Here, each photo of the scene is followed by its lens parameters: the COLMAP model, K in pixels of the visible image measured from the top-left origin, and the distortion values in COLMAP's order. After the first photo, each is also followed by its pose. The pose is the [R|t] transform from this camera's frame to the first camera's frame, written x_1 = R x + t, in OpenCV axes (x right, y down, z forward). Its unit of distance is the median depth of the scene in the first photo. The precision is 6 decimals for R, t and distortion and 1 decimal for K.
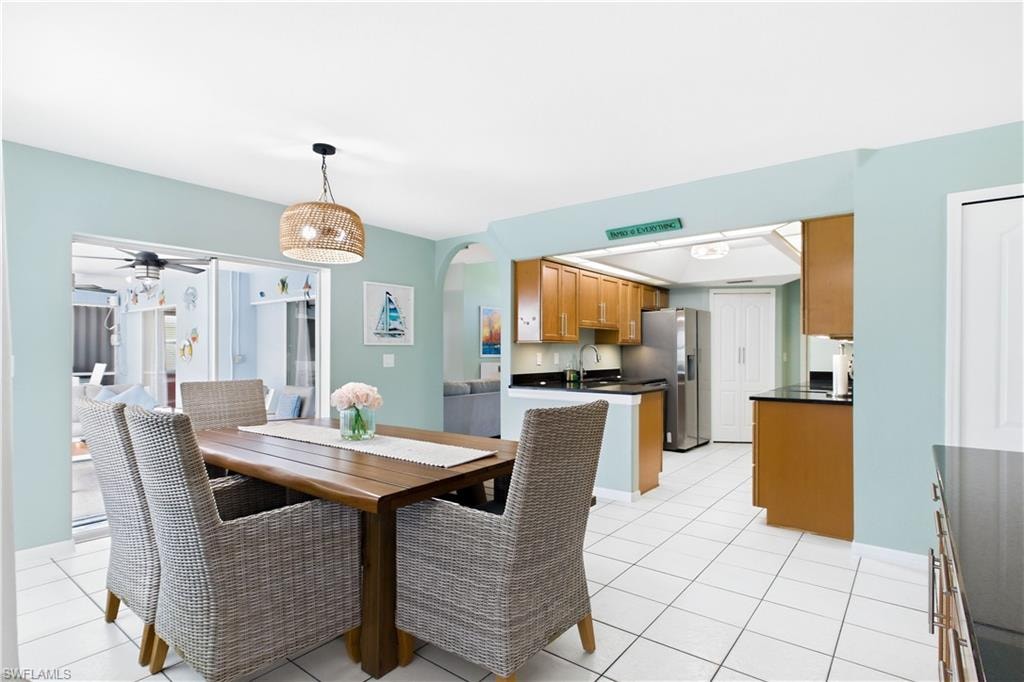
lens RADIAL K [[519.3, 0, 512.8], [0, 519.3, 356.2], [0, 0, 1]] dist [0.001811, -0.000756]
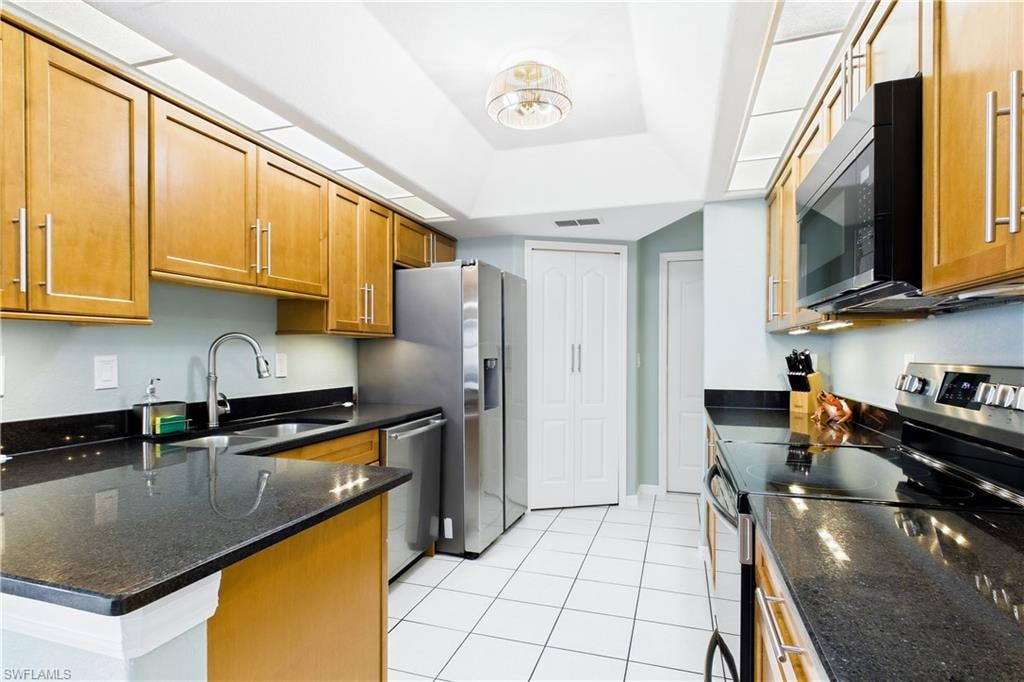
lens RADIAL K [[519.3, 0, 512.8], [0, 519.3, 356.2], [0, 0, 1]] dist [0.001811, -0.000756]
pose [[0.939369, -0.002118, 0.342901, 0.232869], [0.002125, 0.999998, 0.000355, -0.005395], [-0.342901, 0.000395, 0.939371, 0.637069]]
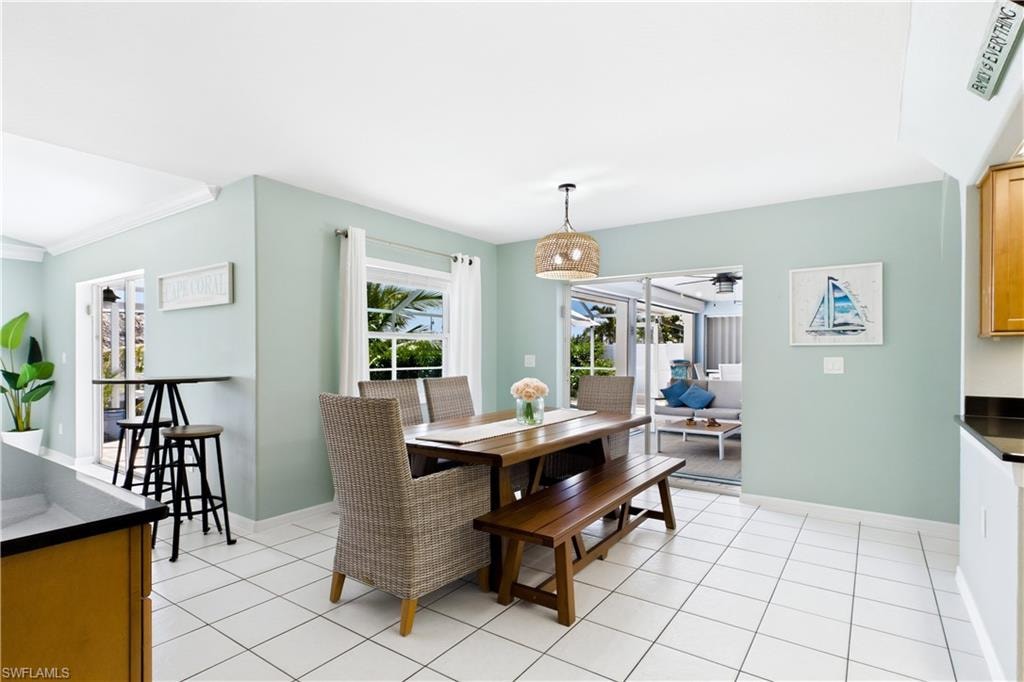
lens RADIAL K [[519.3, 0, 512.8], [0, 519.3, 356.2], [0, 0, 1]] dist [0.001811, -0.000756]
pose [[0.054525, 0.008022, -0.998480, 0.493199], [-0.009025, 0.999931, 0.007541, -0.006428], [0.998472, 0.008600, 0.054593, 0.469731]]
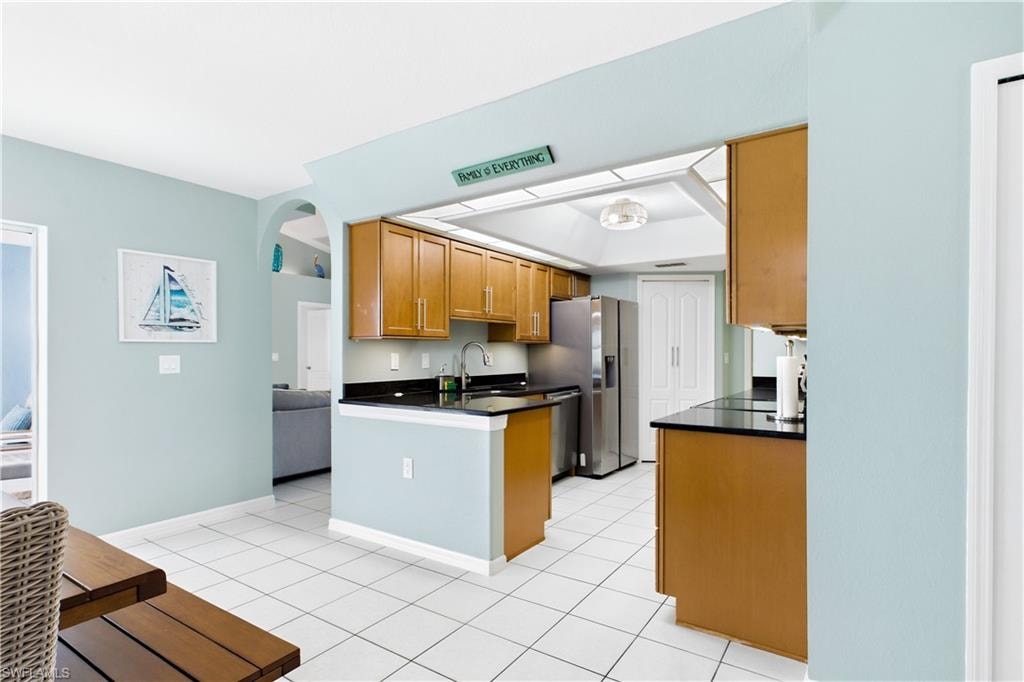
lens RADIAL K [[519.3, 0, 512.8], [0, 519.3, 356.2], [0, 0, 1]] dist [0.001811, -0.000756]
pose [[0.997703, -0.000354, 0.067745, 0.170957], [0.000354, 1.000000, 0.000018, -0.002232], [-0.067745, 0.000006, 0.997703, 0.262639]]
